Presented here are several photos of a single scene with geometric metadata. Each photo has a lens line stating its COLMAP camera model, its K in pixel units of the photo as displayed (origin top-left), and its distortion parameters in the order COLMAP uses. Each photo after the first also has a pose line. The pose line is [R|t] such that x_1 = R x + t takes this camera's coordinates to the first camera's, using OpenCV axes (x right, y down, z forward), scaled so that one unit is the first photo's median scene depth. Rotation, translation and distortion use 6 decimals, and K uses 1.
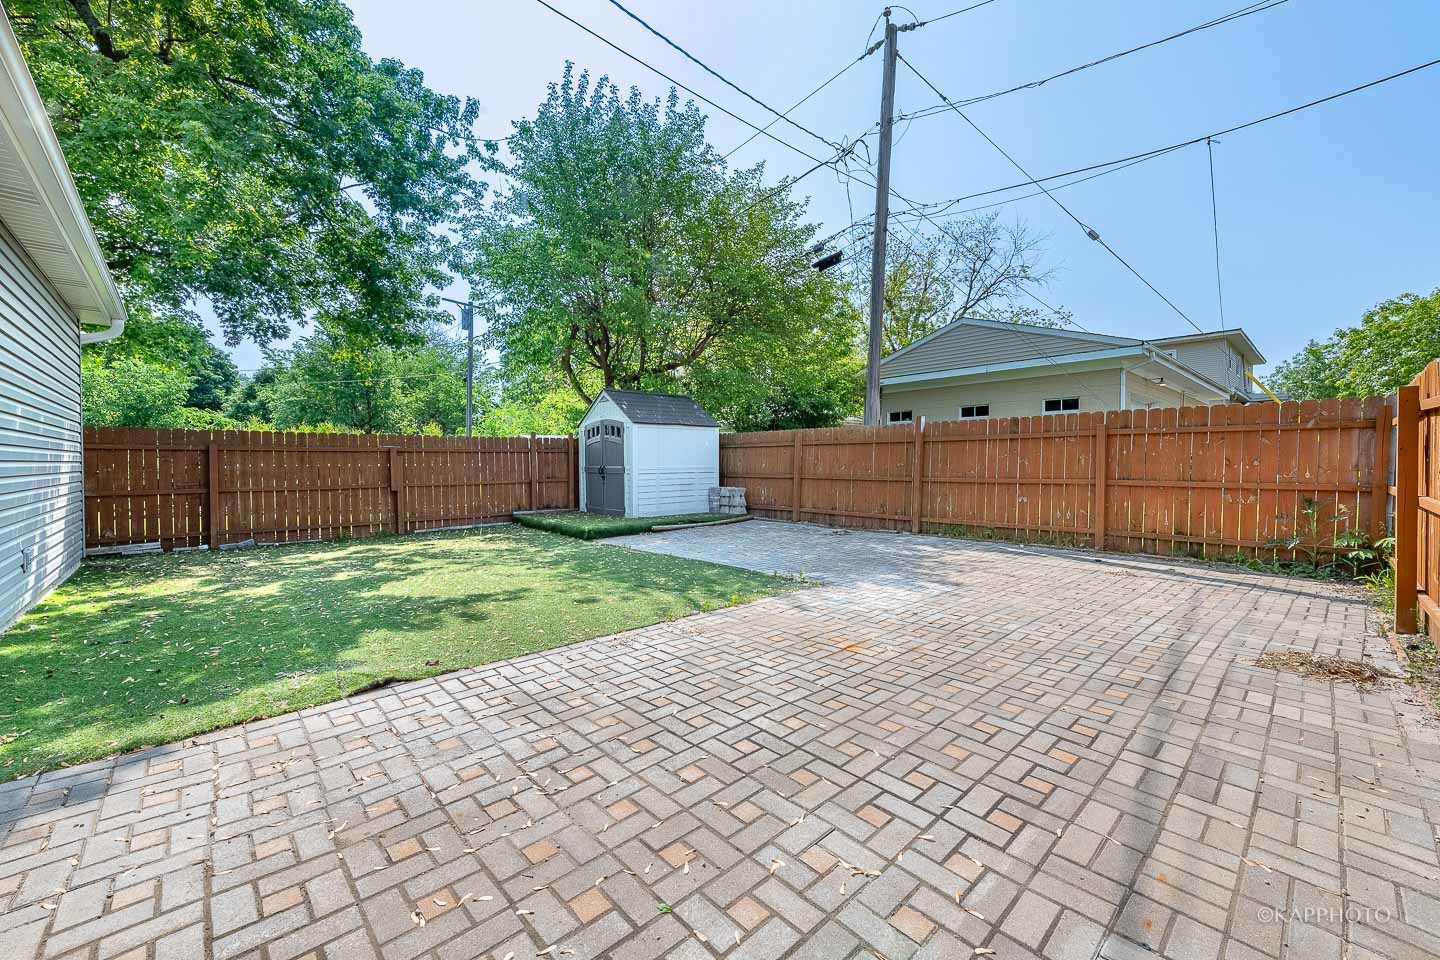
lens RADIAL K [[565.5, 0, 719.0], [0, 565.5, 469.3], [0, 0, 1]] dist [0.015996, -0.005196]
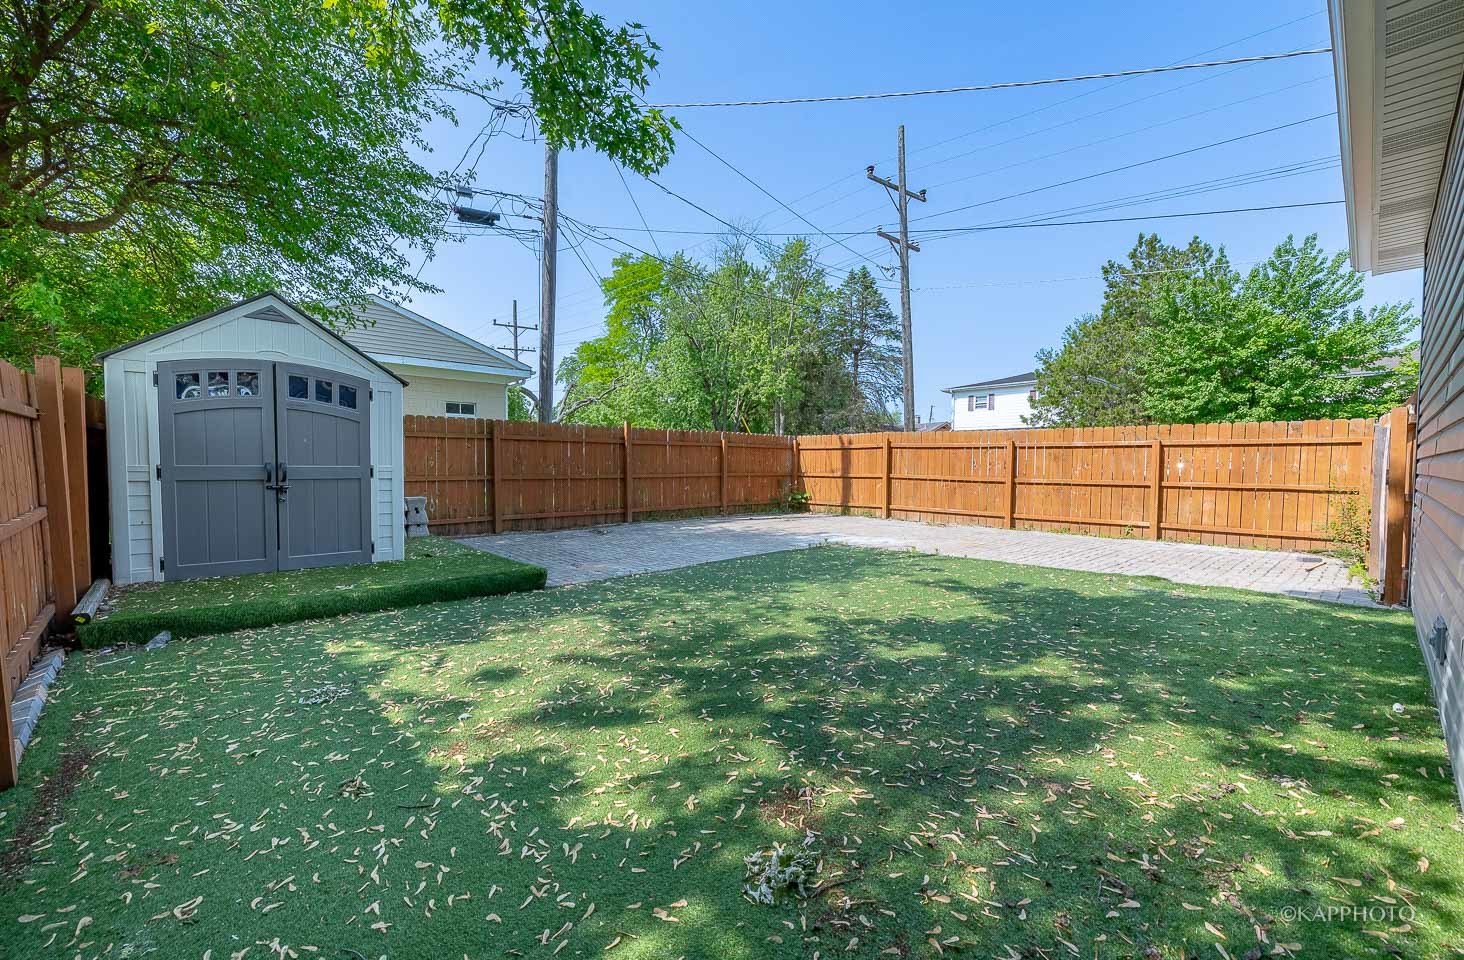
lens RADIAL K [[594.8, 0, 727.6], [0, 594.8, 484.9], [0, 0, 1]] dist [0.000121, 0.000022]
pose [[0.002778, -0.031206, 0.999509, -0.584648], [0.009702, 0.999467, 0.031178, 0.000672], [-0.999949, 0.009610, 0.003079, 0.554220]]
